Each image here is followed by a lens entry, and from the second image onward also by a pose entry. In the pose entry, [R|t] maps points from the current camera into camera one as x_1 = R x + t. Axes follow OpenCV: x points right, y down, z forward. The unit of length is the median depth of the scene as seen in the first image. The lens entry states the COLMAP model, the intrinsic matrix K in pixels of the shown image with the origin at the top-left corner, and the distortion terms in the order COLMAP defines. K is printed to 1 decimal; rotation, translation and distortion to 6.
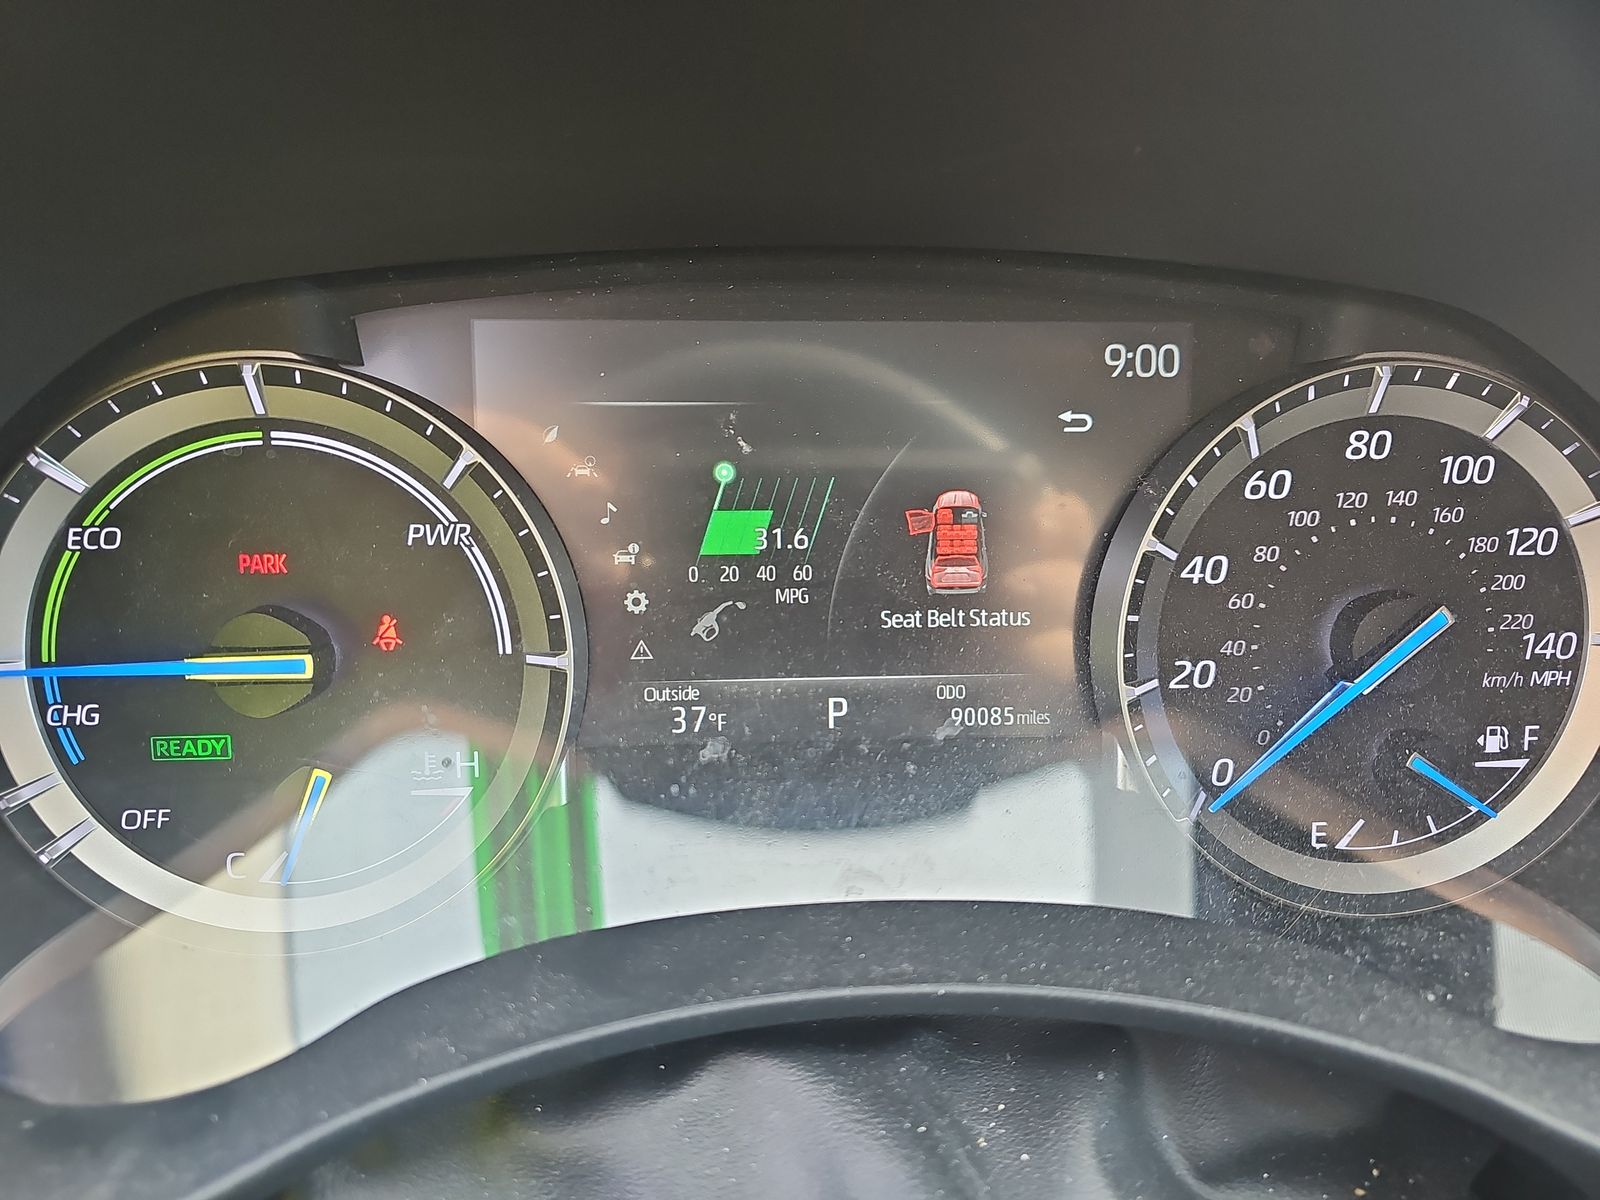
lens RADIAL K [[1064.1, 0, 801.7], [0, 1064.1, 596.7], [0, 0, 1]] dist [0.027025, -0.014739]
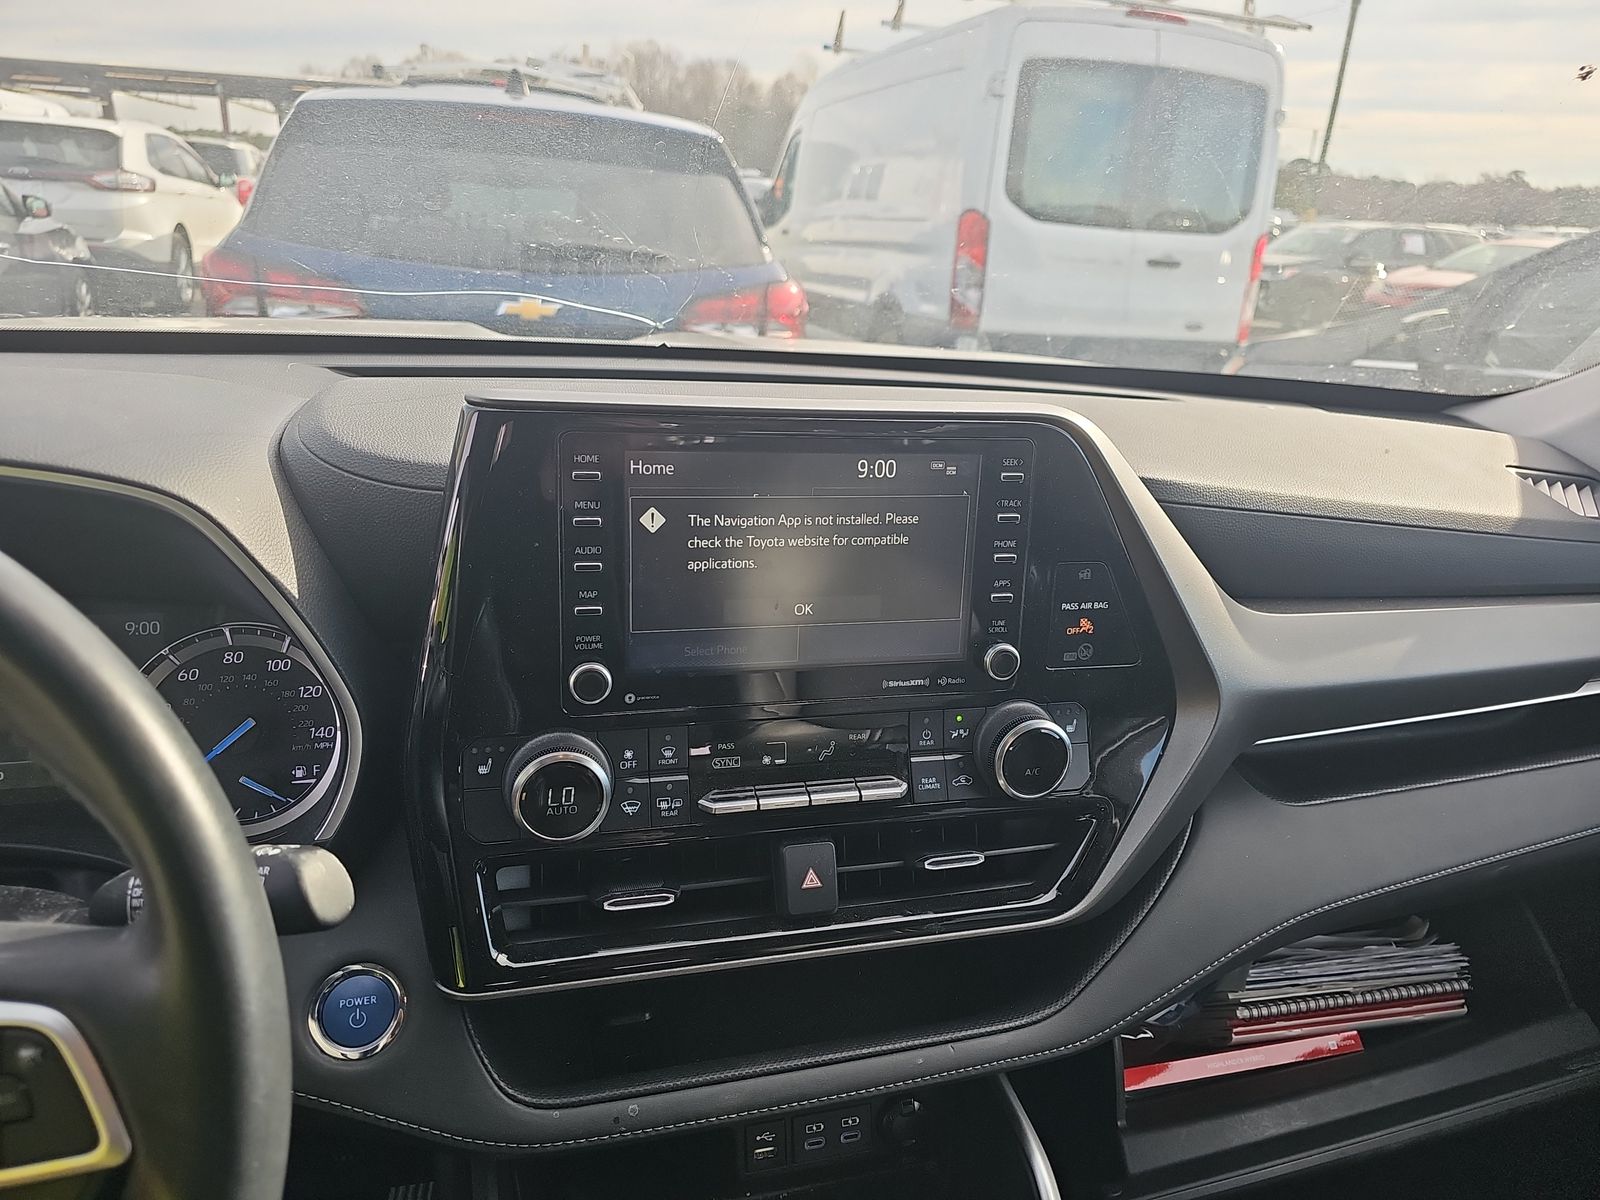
lens RADIAL K [[1064.1, 0, 790.6], [0, 1064.1, 605.2], [0, 0, 1]] dist [0.027025, -0.014739]
pose [[0.980352, -0.035971, 0.193949, 1.343094], [0.068739, 0.983900, -0.164972, 0.249836], [-0.184893, 0.175063, 0.967041, -1.747050]]
